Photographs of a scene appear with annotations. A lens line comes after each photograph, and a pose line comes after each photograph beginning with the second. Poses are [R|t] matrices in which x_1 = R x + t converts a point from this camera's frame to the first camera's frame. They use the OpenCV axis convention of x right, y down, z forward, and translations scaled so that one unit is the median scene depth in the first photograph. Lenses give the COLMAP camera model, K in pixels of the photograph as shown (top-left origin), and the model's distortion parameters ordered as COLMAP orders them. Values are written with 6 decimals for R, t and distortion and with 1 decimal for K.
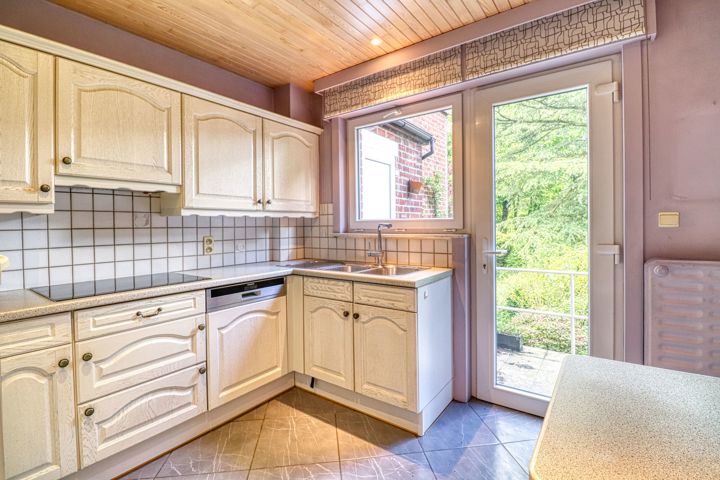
lens RADIAL K [[330.7, 0, 362.9], [0, 330.7, 227.0], [0, 0, 1]] dist [-0.020876, -0.003941]
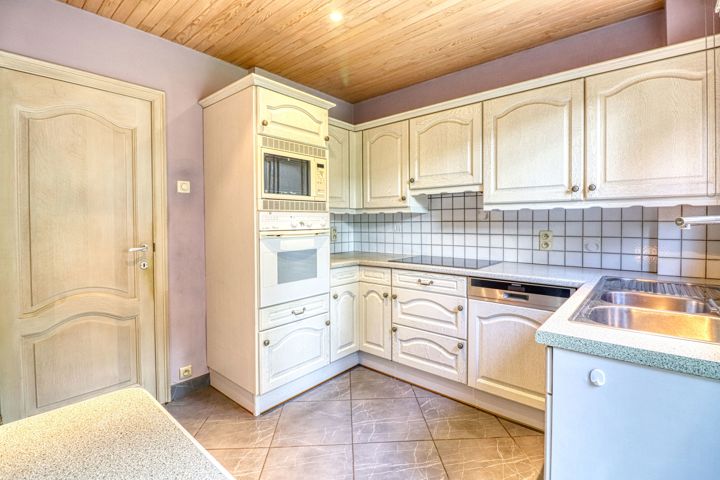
lens RADIAL K [[330.7, 0, 371.4], [0, 330.7, 229.0], [0, 0, 1]] dist [-0.020876, -0.003941]
pose [[-0.078477, 0.032815, -0.996376, 0.616128], [-0.001856, 0.999452, 0.033063, -0.008313], [0.996914, 0.004443, -0.078373, 0.713122]]
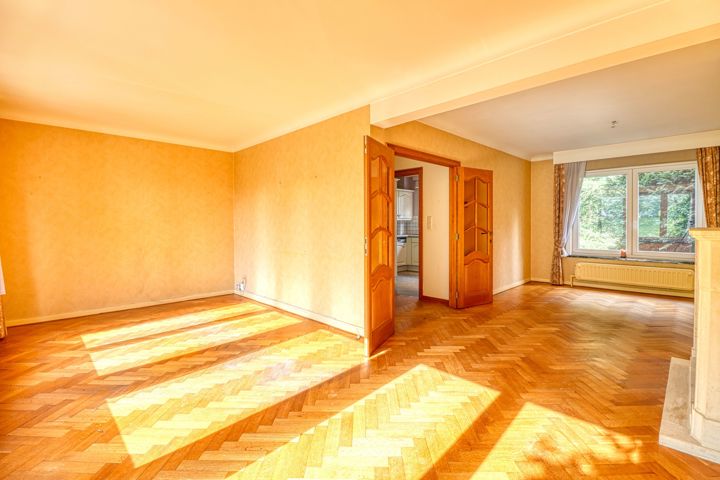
lens RADIAL K [[330.7, 0, 362.3], [0, 330.7, 224.7], [0, 0, 1]] dist [-0.020876, -0.003941]
pose [[0.985587, 0.017918, -0.168219, -0.119195], [-0.017890, 0.999839, 0.001677, 0.020553], [0.168222, 0.001357, 0.985748, -3.028090]]
